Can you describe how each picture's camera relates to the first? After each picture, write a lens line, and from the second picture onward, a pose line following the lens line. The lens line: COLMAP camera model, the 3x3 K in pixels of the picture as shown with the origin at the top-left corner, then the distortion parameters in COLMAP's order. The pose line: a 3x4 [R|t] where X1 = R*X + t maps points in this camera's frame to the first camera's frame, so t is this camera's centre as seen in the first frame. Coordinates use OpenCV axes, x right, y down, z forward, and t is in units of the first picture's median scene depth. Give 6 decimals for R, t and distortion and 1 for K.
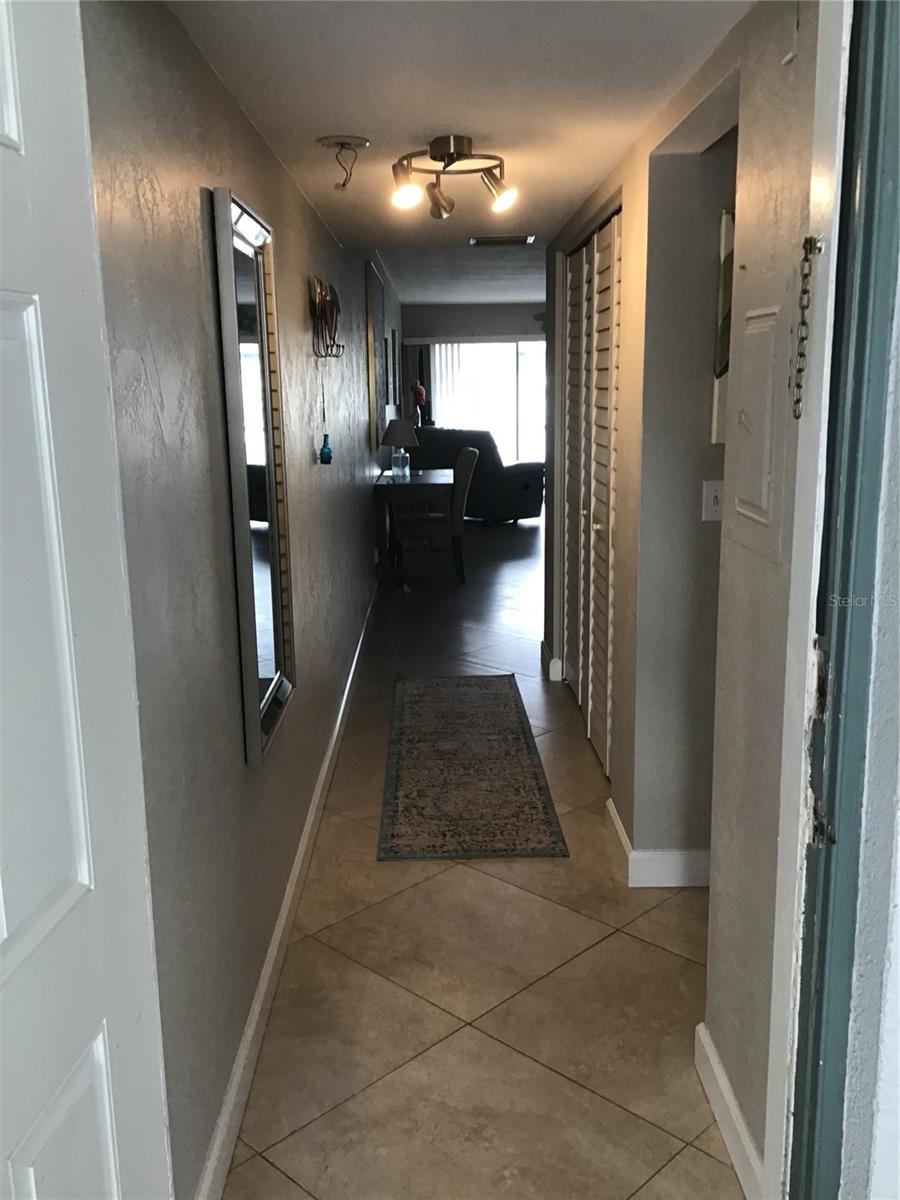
lens RADIAL K [[1088.4, 0, 450.0], [0, 1088.4, 600.0], [0, 0, 1]] dist [0.121867, -0.223628]
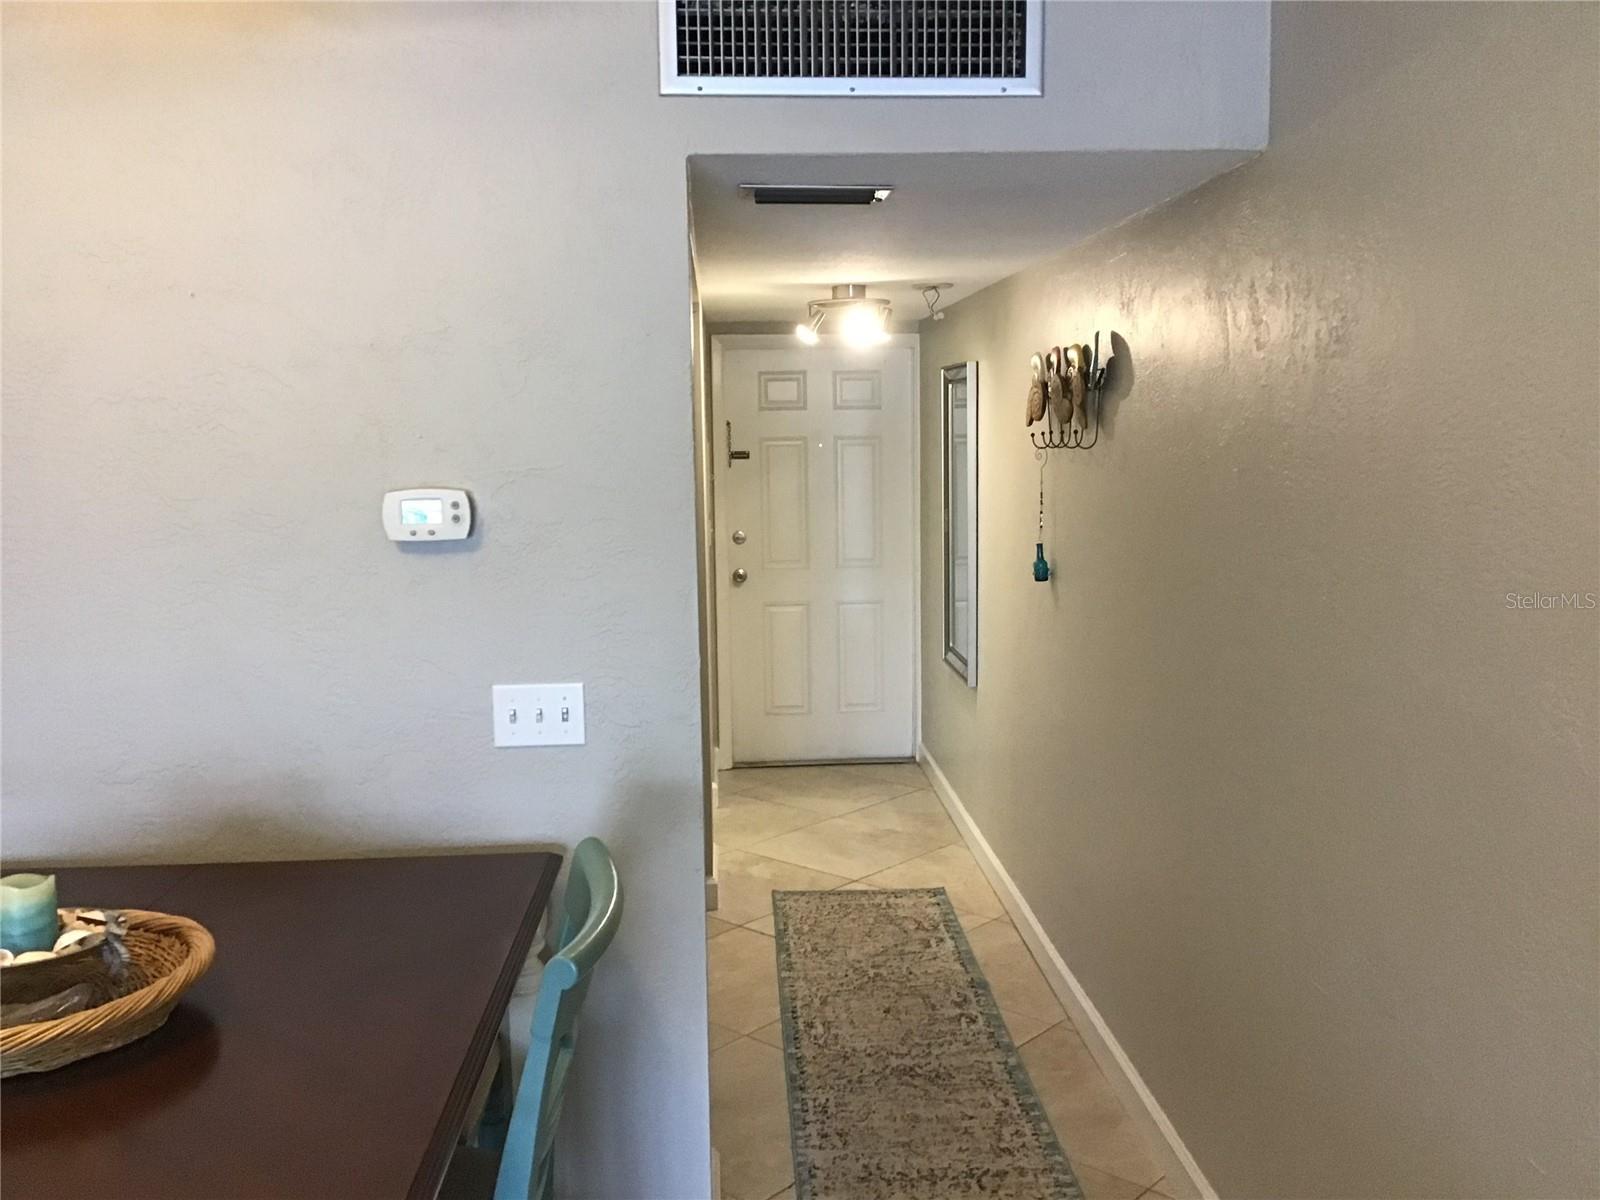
lens RADIAL K [[1451.2, 0, 800.0], [0, 1451.2, 600.0], [0, 0, 1]] dist [0.121867, -0.223628]
pose [[-0.999210, 0.034379, -0.019932, 0.092384], [0.026209, 0.947138, 0.319753, -0.481825], [0.029872, 0.318978, -0.947291, 2.139193]]
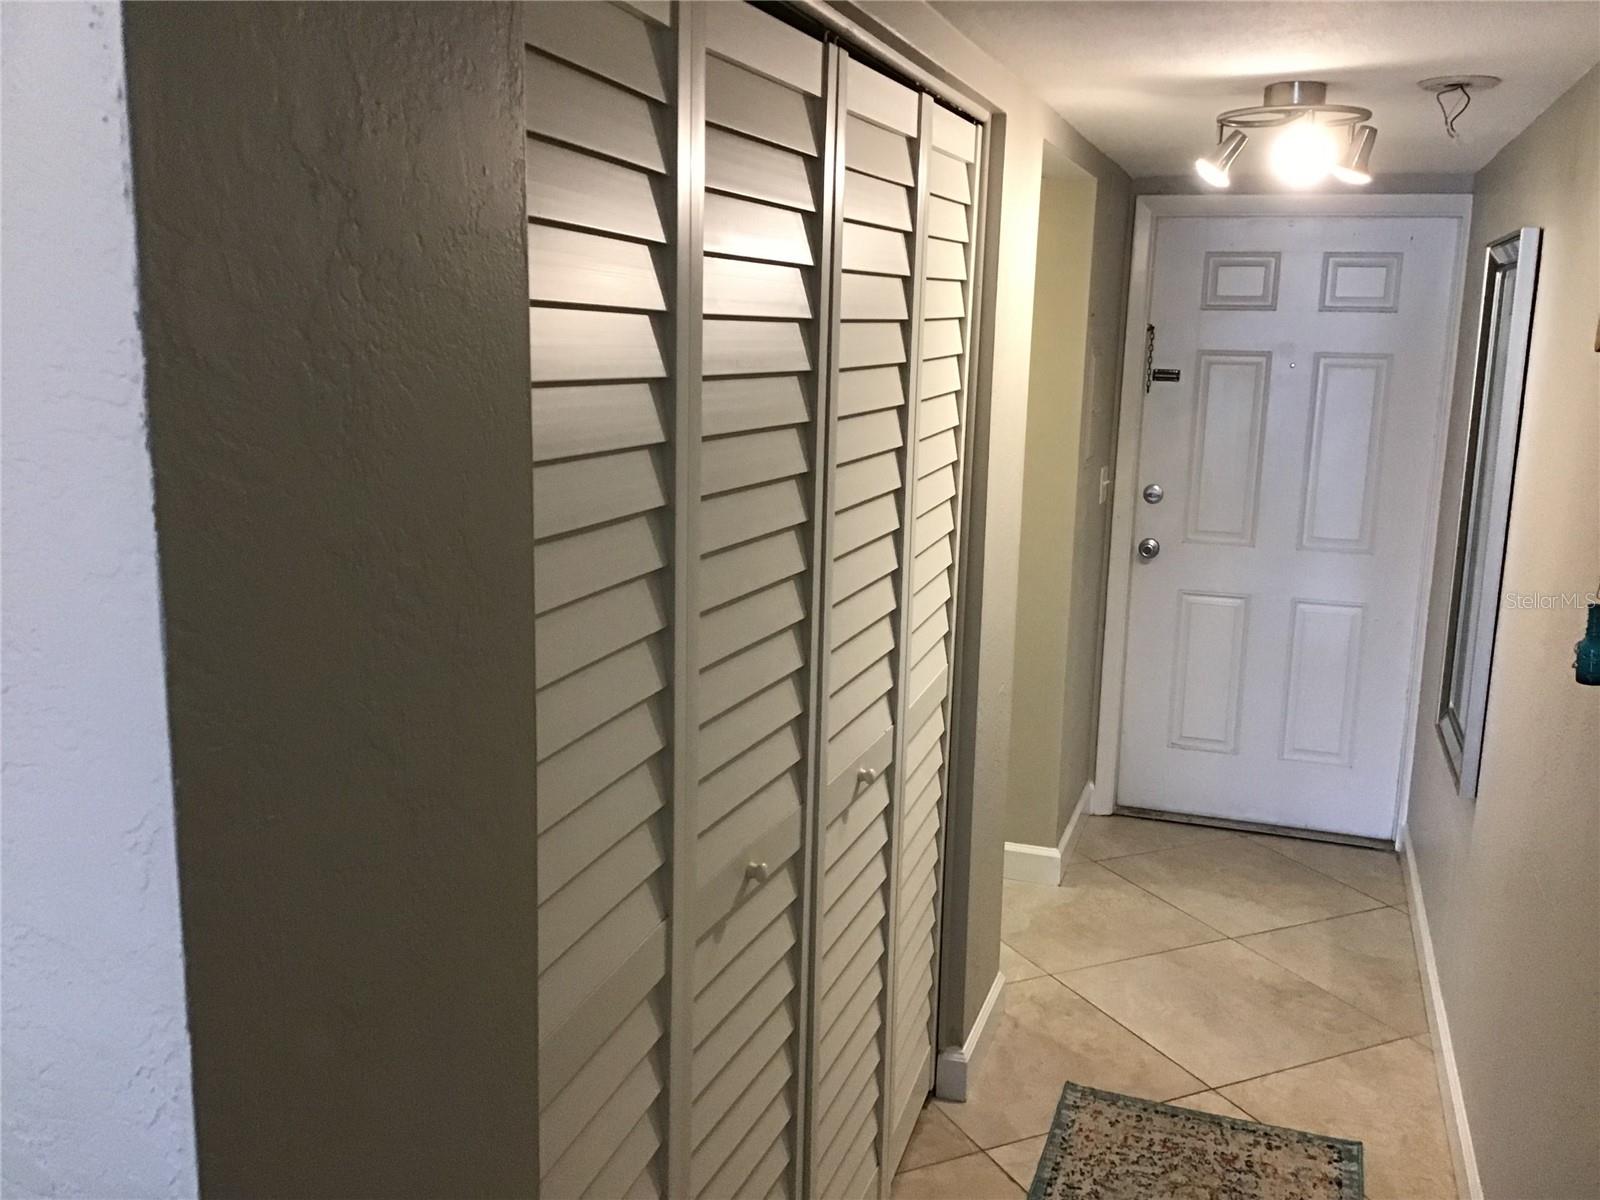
lens RADIAL K [[1435.1, 0, 800.0], [0, 1435.1, 600.0], [0, 0, 1]] dist [0.146263, -0.275630]
pose [[-0.934111, -0.071075, 0.349836, -0.032975], [0.066072, 0.928626, 0.365088, -0.371907], [-0.350816, 0.364147, -0.862743, 1.619046]]
